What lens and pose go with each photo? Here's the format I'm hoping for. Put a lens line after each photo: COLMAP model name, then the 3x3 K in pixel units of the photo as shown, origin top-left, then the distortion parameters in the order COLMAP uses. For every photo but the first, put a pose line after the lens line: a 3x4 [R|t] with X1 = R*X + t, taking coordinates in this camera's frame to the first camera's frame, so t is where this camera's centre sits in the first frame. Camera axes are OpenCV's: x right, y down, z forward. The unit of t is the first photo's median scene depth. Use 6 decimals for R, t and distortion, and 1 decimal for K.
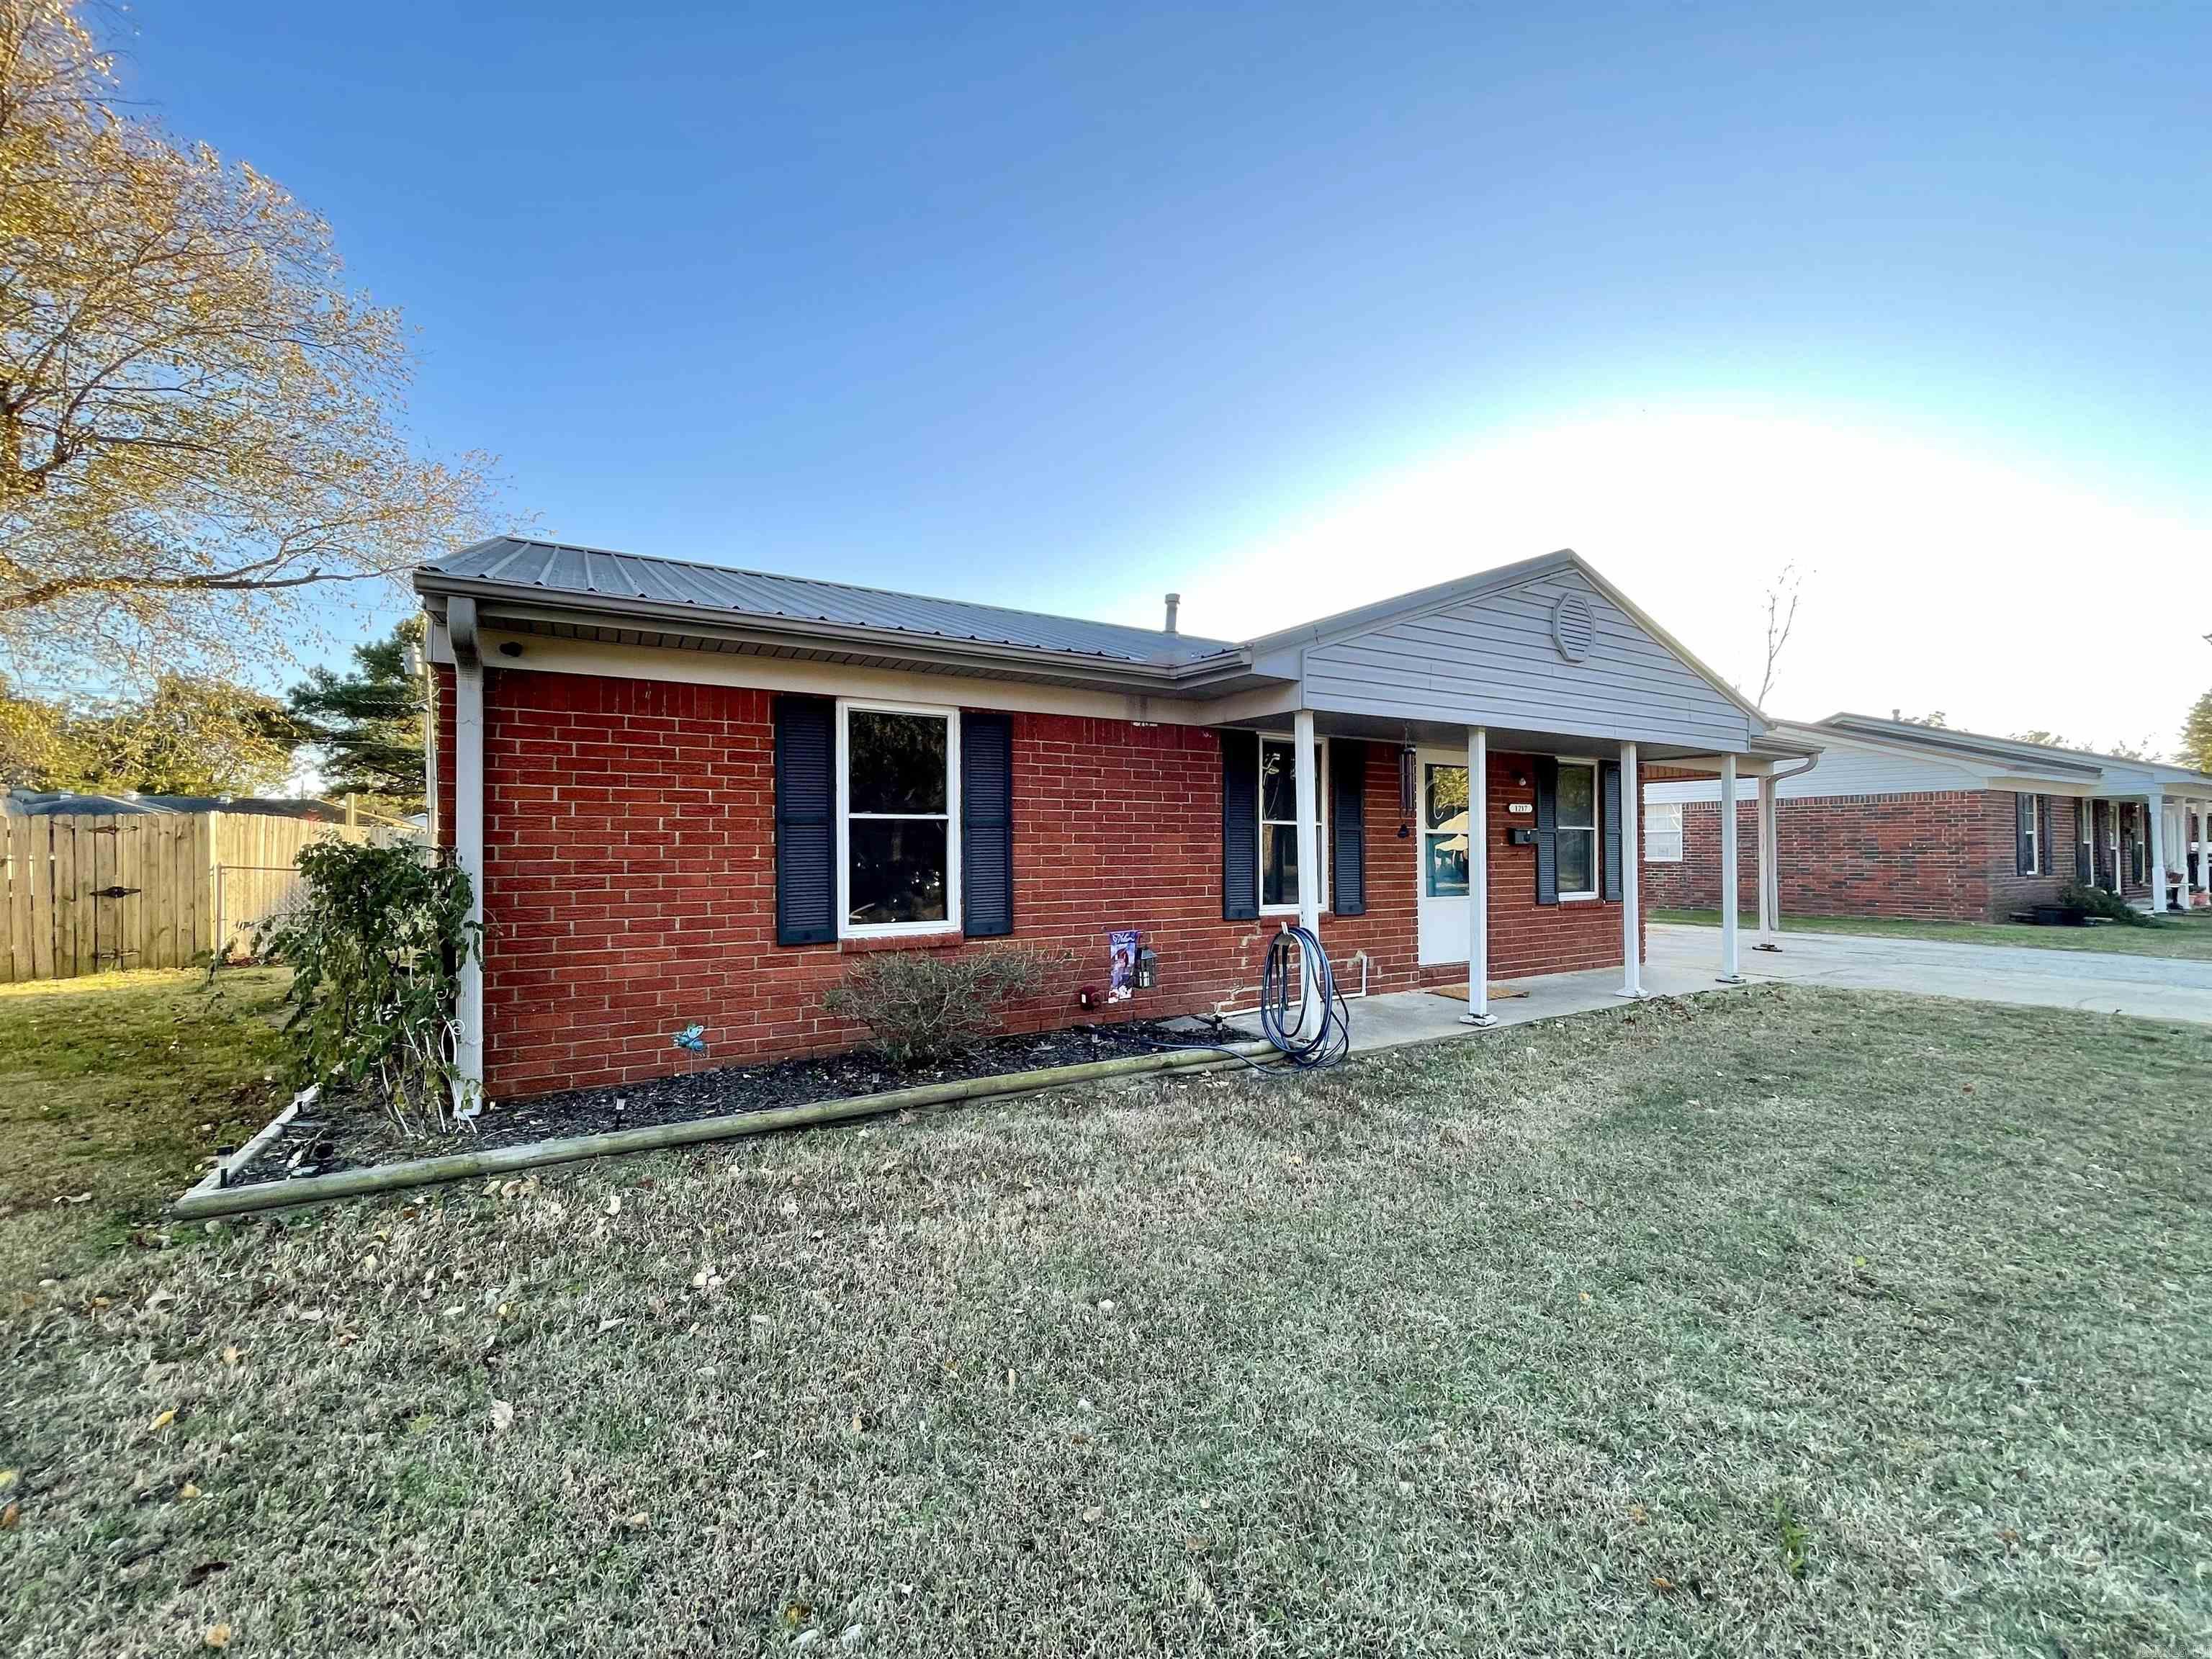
lens RADIAL K [[892.7, 0, 1102.5], [0, 892.7, 833.9], [0, 0, 1]] dist [-0.002293, 0.000014]
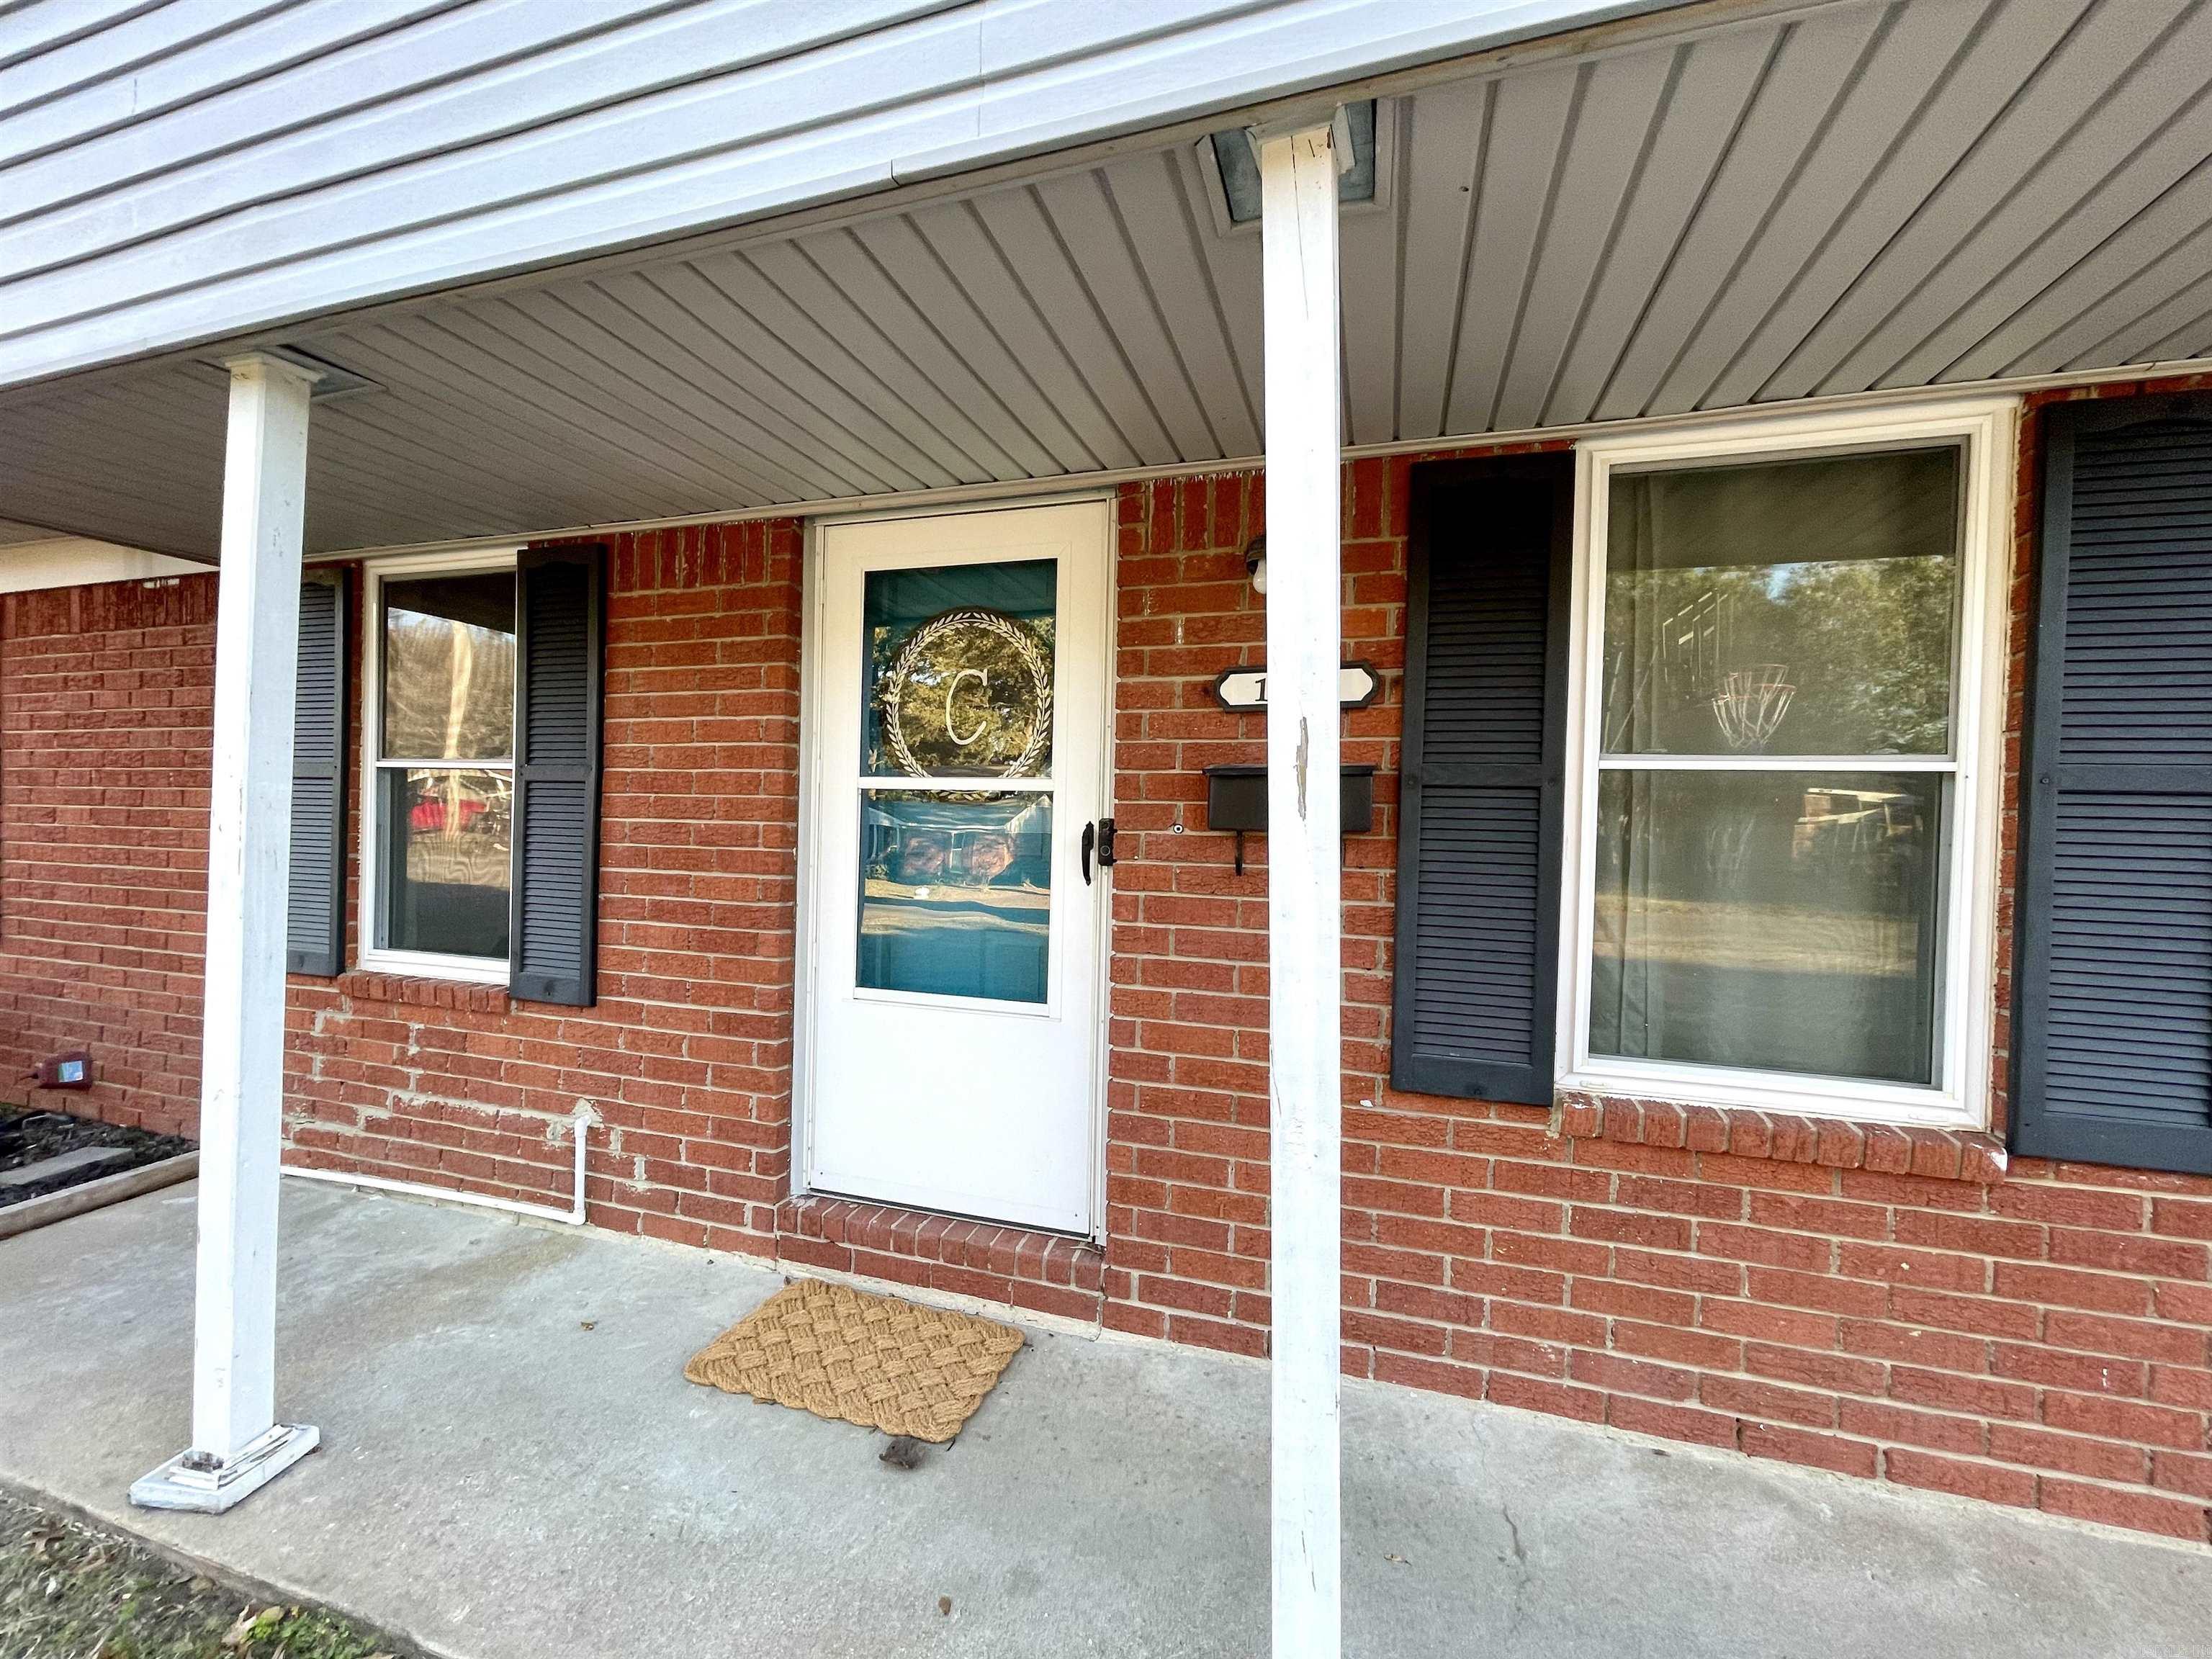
lens RADIAL K [[892.7, 0, 1099.9], [0, 892.7, 830.1], [0, 0, 1]] dist [-0.002293, 0.000014]
pose [[0.671401, 0.022424, -0.740755, 0.901466], [-0.009969, 0.999725, 0.021228, 0.008587], [0.741027, -0.006868, 0.671440, 1.158379]]
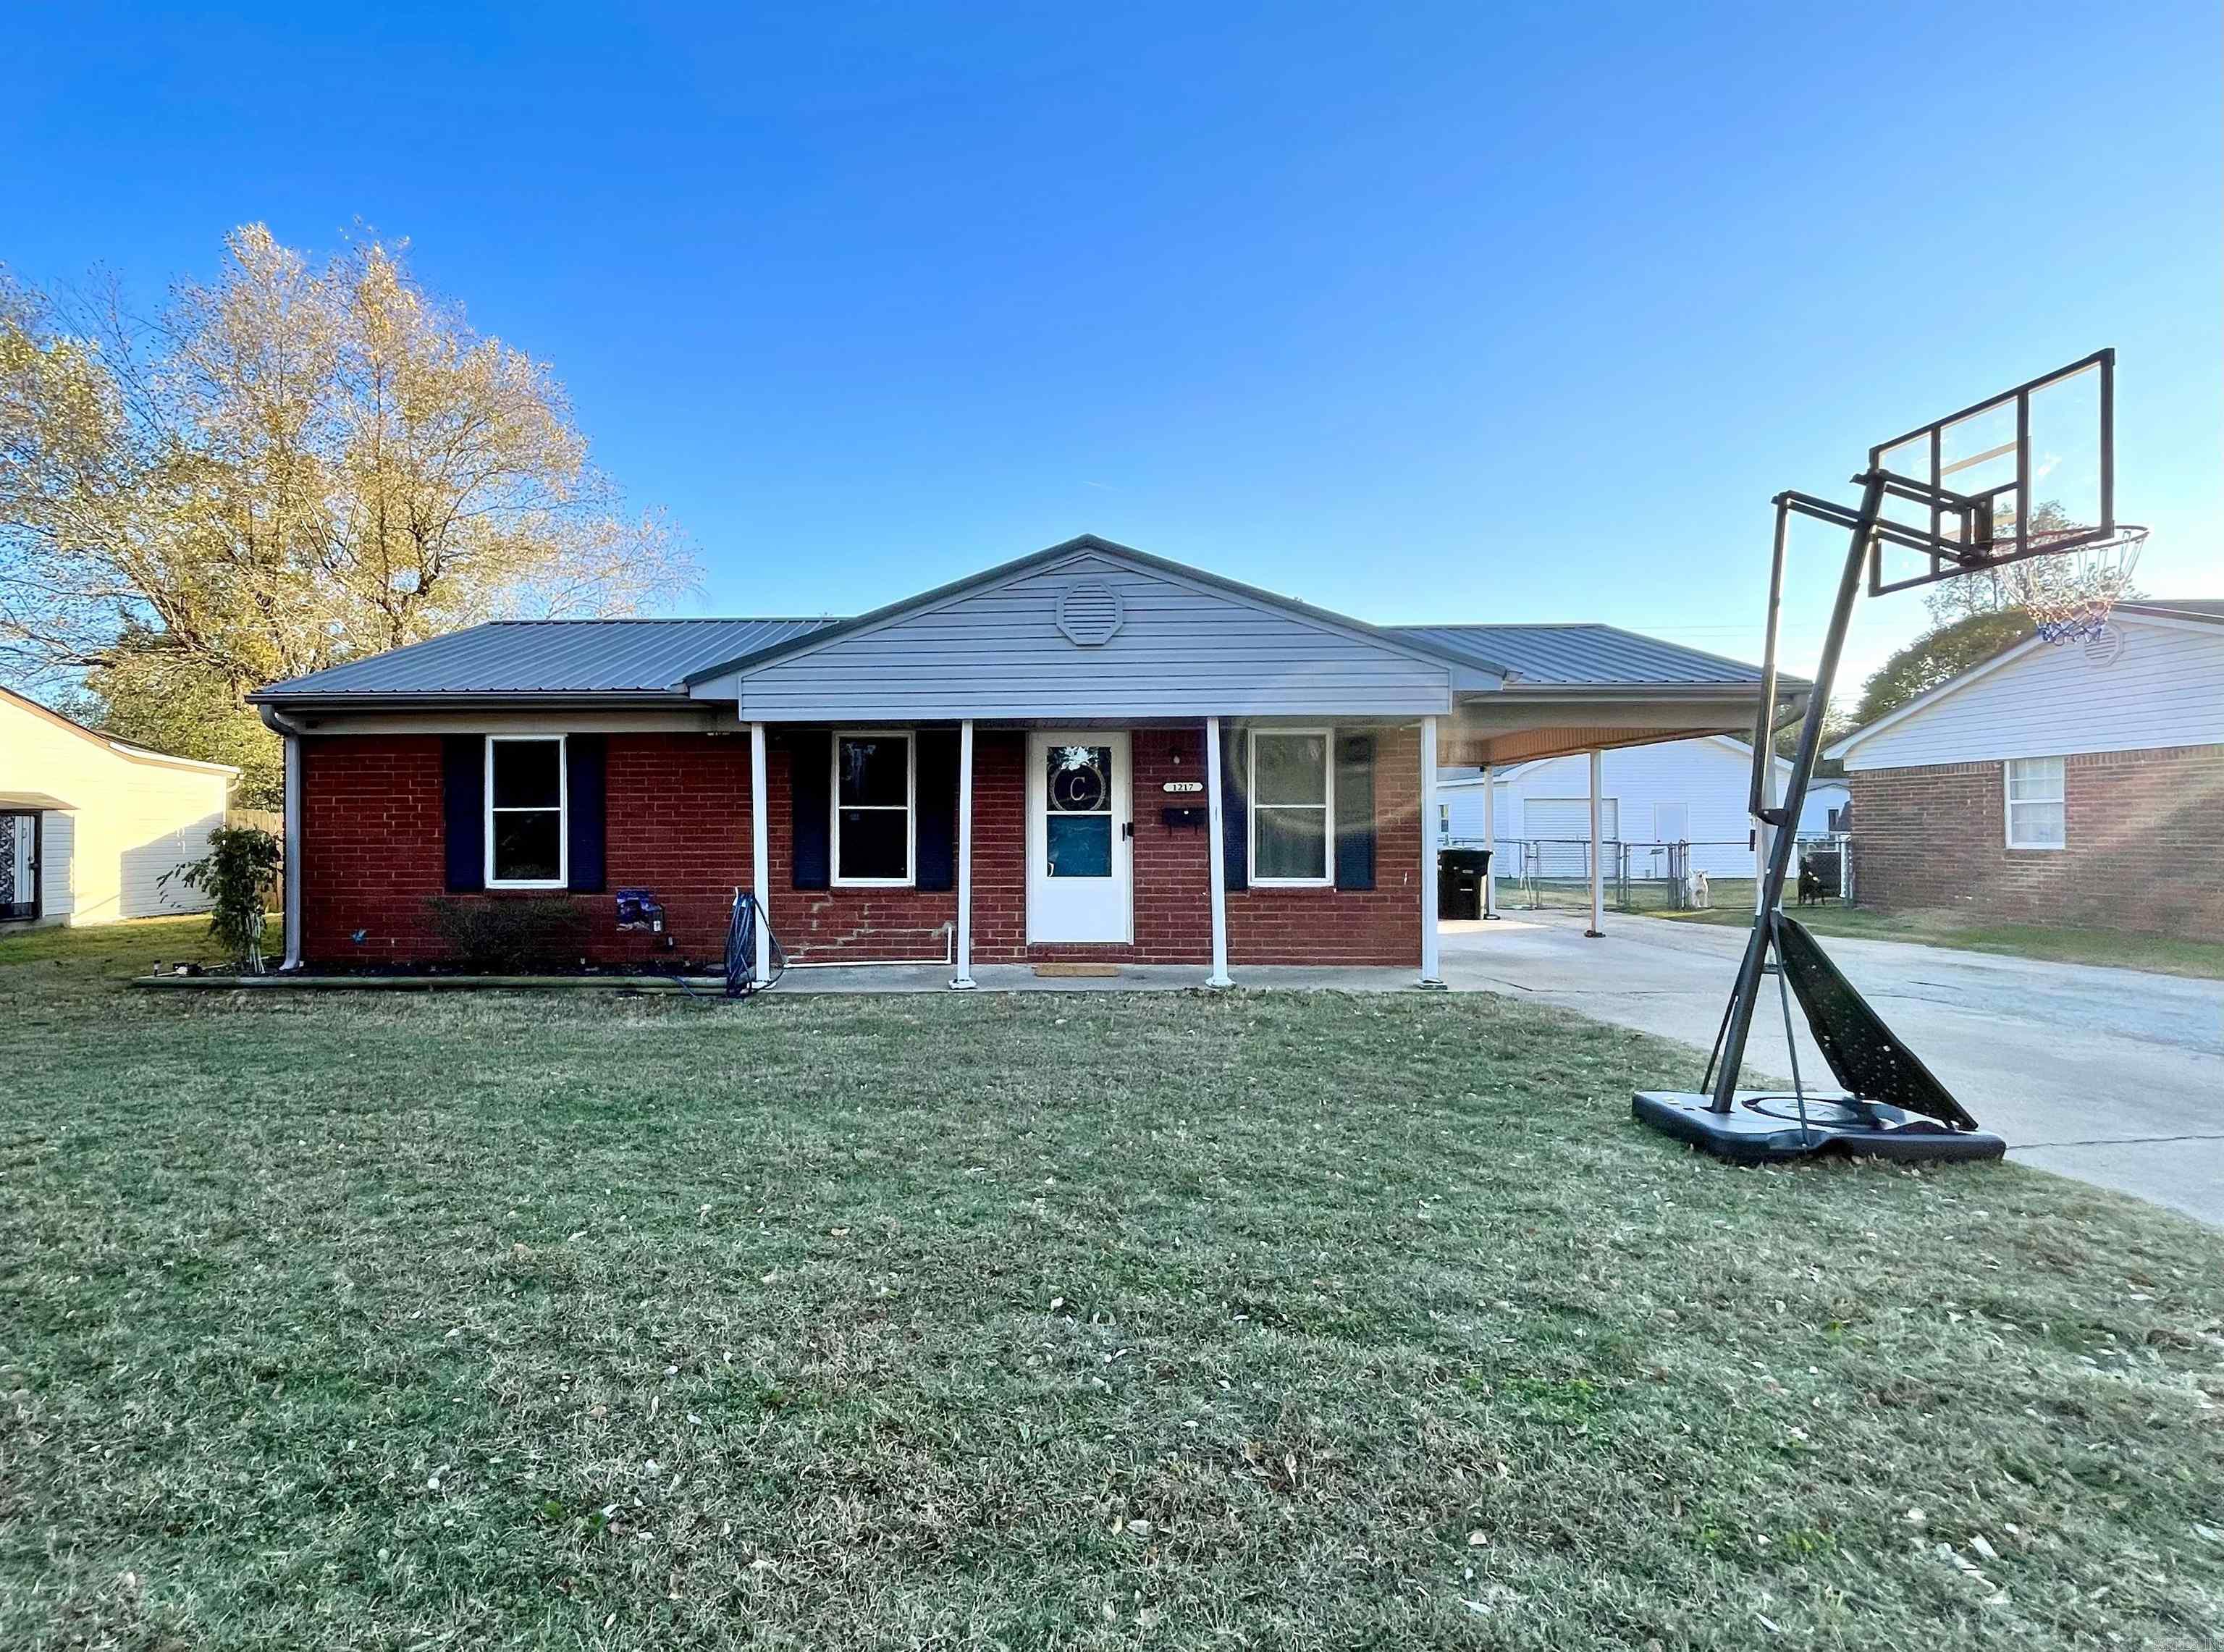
lens RADIAL K [[1079.6, 0, 973.3], [0, 1079.6, 815.7], [0, 0, 1]] dist [0.012627, -0.000037]
pose [[0.845386, -0.010153, -0.534059, 1.306213], [0.010219, 0.999944, -0.002834, 0.004094], [0.534058, -0.003061, 0.845442, -0.135455]]
